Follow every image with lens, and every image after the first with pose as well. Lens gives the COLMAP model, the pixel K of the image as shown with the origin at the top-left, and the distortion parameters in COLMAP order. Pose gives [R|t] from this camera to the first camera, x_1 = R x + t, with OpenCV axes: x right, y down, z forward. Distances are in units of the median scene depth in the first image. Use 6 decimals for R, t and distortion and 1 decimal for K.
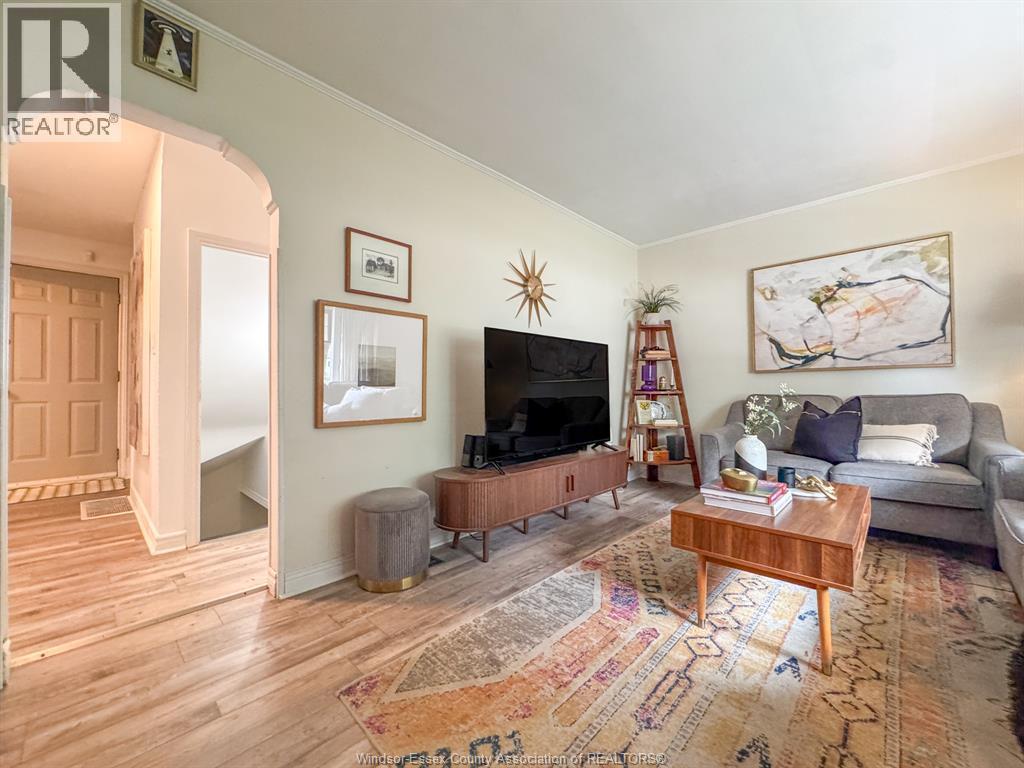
lens RADIAL K [[410.0, 0, 512.0], [0, 410.0, 384.0], [0, 0, 1]] dist [0.002334, 0.000370]
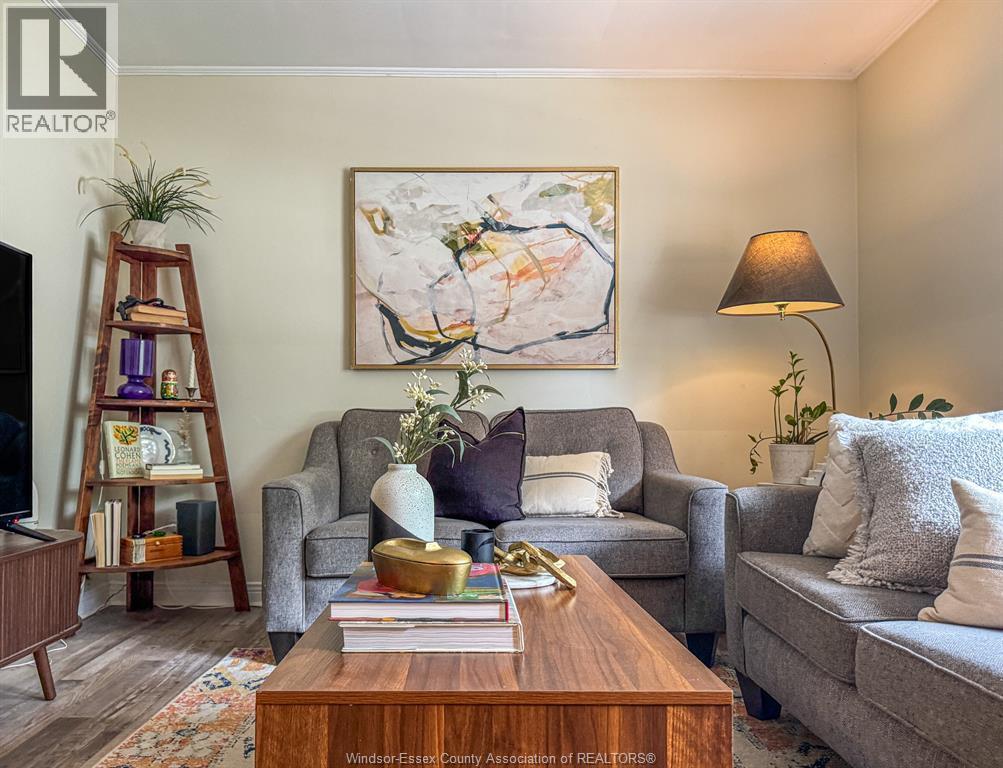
lens RADIAL K [[773.2, 0, 499.8], [0, 773.2, 417.4], [0, 0, 1]] dist [0.085355, -0.155089]
pose [[0.718142, 0.020453, 0.695596, 0.047158], [-0.019904, 0.999763, -0.008848, 0.042877], [-0.695612, -0.007491, 0.718379, 0.185033]]
